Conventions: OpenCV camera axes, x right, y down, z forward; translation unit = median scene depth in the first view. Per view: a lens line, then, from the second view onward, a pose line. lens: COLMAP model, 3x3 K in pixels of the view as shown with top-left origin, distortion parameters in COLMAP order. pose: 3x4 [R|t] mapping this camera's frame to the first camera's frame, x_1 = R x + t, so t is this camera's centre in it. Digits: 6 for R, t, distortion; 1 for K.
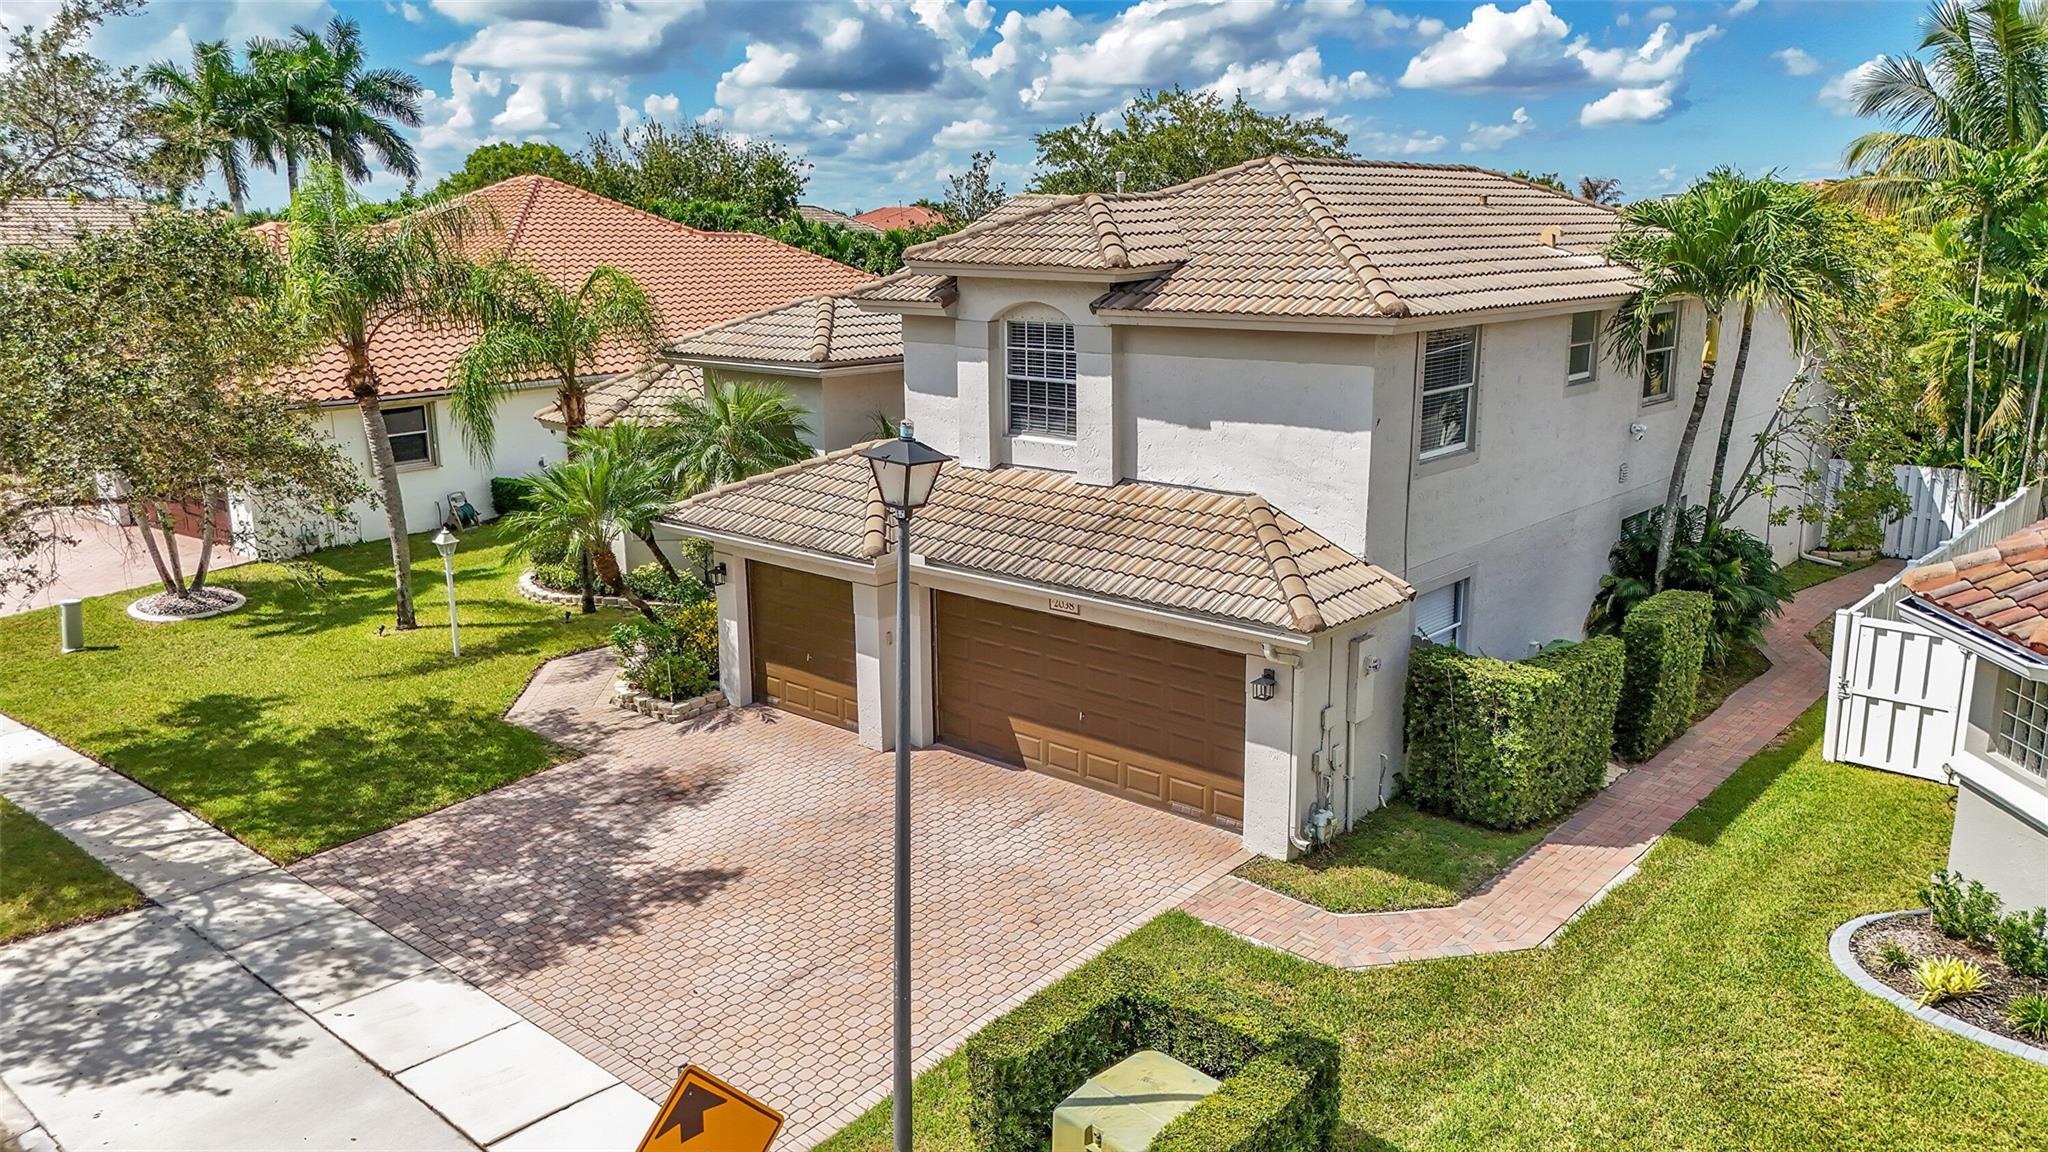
lens RADIAL K [[1510.0, 0, 1031.3], [0, 1510.0, 574.9], [0, 0, 1]] dist [0.031118, -0.006050]
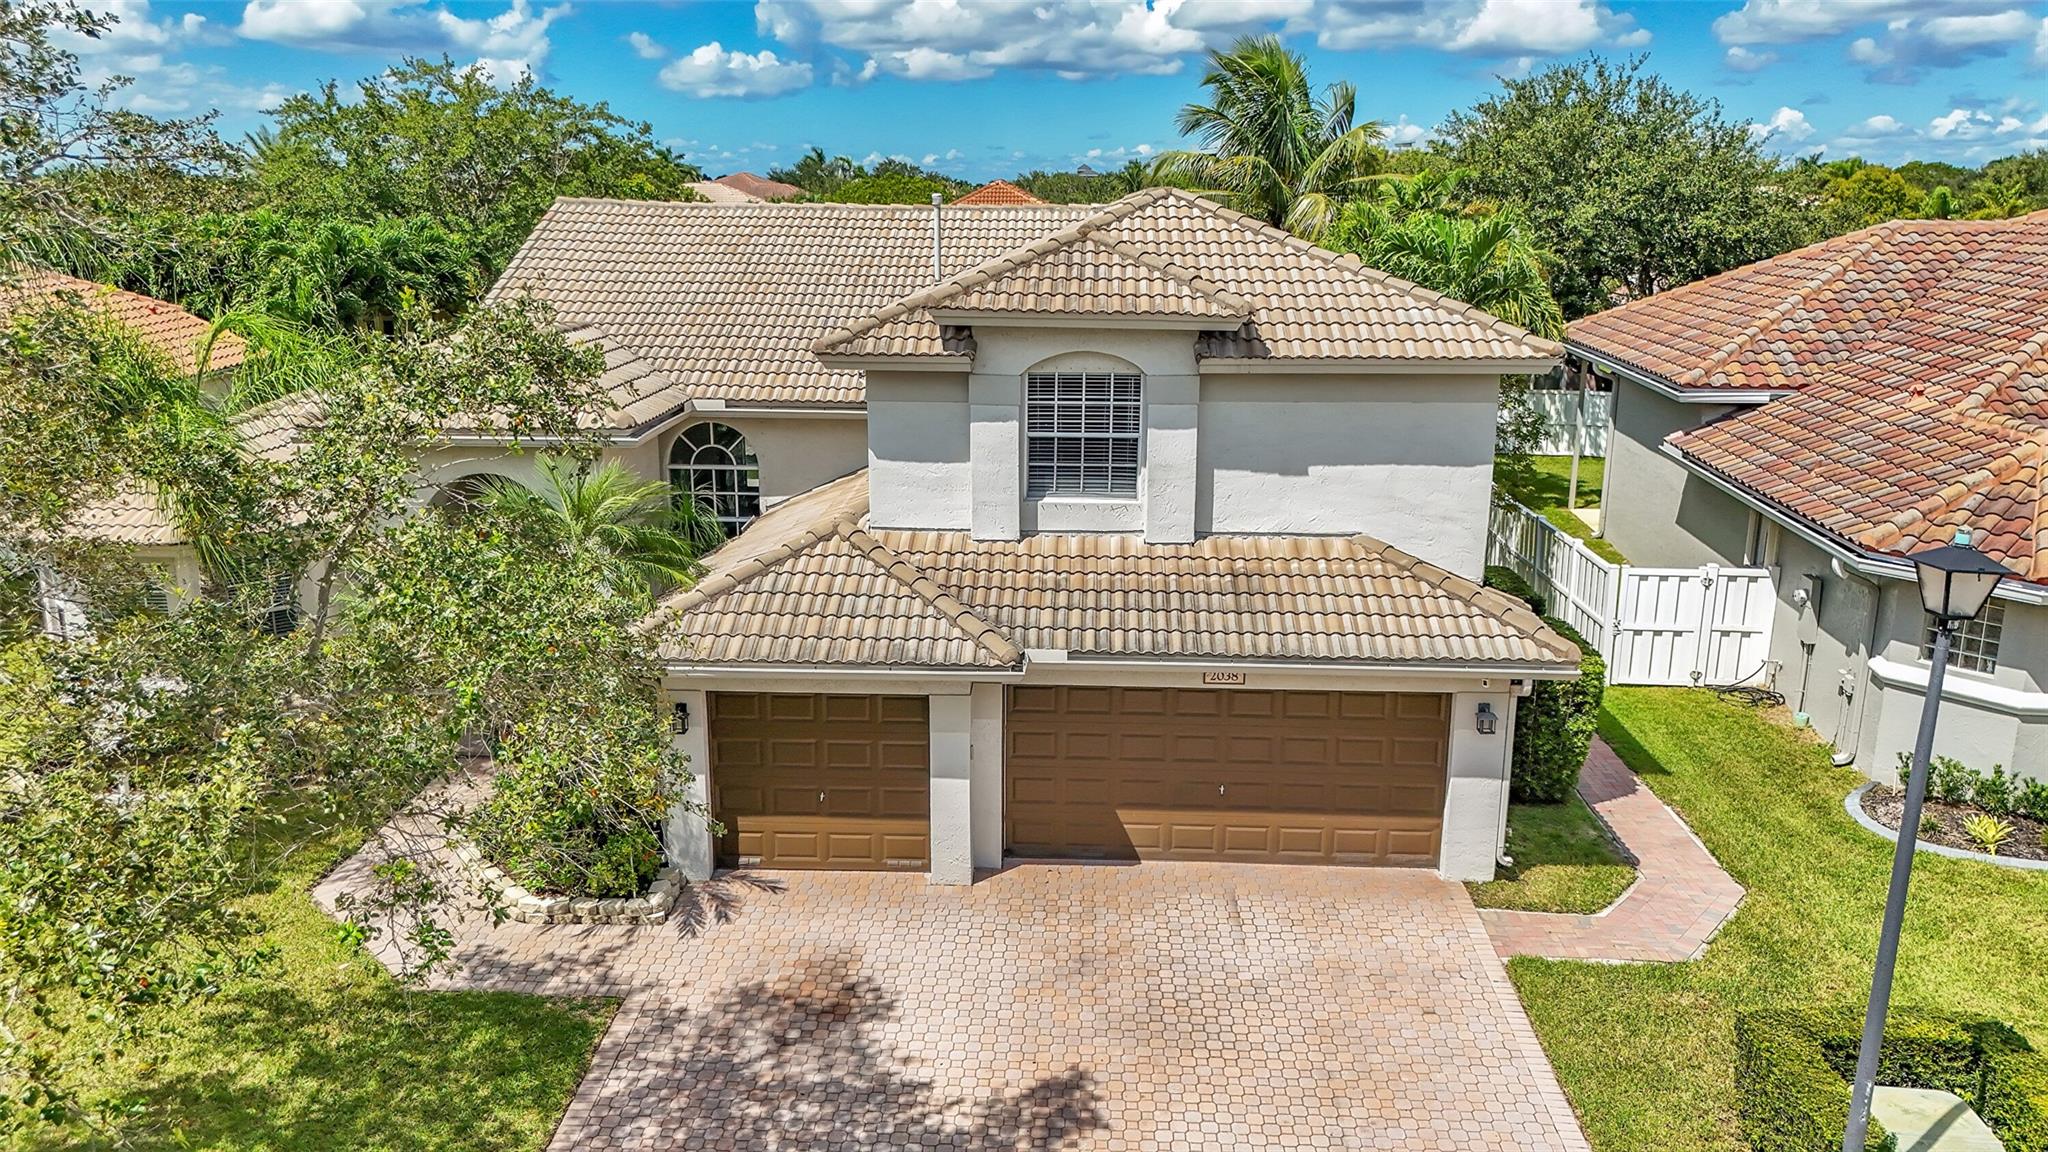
lens RADIAL K [[1510.0, 0, 1032.6], [0, 1510.0, 571.3], [0, 0, 1]] dist [0.031118, -0.006050]
pose [[0.777576, -0.142831, 0.612351, -0.601685], [0.132391, 0.989217, 0.062622, -0.113023], [-0.614693, 0.032376, 0.788102, 0.318378]]
